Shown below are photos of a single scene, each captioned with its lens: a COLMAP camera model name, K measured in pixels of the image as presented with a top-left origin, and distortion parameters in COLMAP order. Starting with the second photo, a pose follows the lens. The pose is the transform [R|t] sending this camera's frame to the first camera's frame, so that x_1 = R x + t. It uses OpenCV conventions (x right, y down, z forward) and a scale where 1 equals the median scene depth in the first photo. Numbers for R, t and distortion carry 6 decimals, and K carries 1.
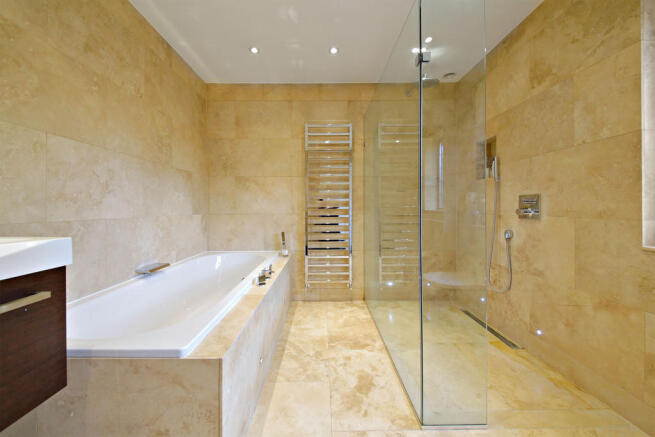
lens RADIAL K [[236.5, 0, 326.6], [0, 236.5, 209.9], [0, 0, 1]] dist [0.024035, -0.014926]
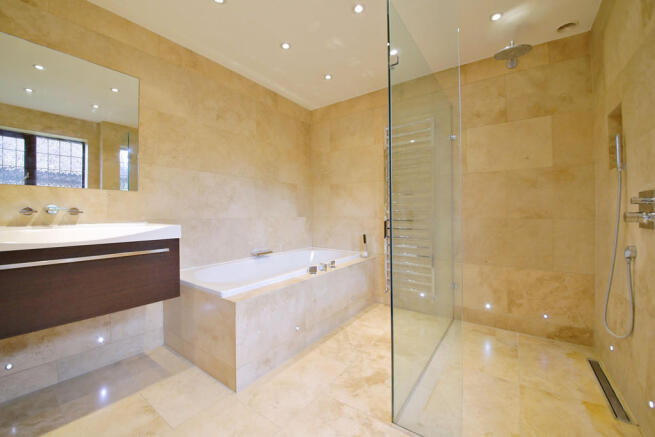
lens RADIAL K [[251.5, 0, 327.5], [0, 251.5, 218.5], [0, 0, 1]] dist [-0.000753, -0.014982]
pose [[0.817694, 0.015675, -0.575440, 0.459518], [-0.008184, 0.999845, 0.015606, 0.005974], [0.575595, -0.008052, 0.817695, -0.017648]]
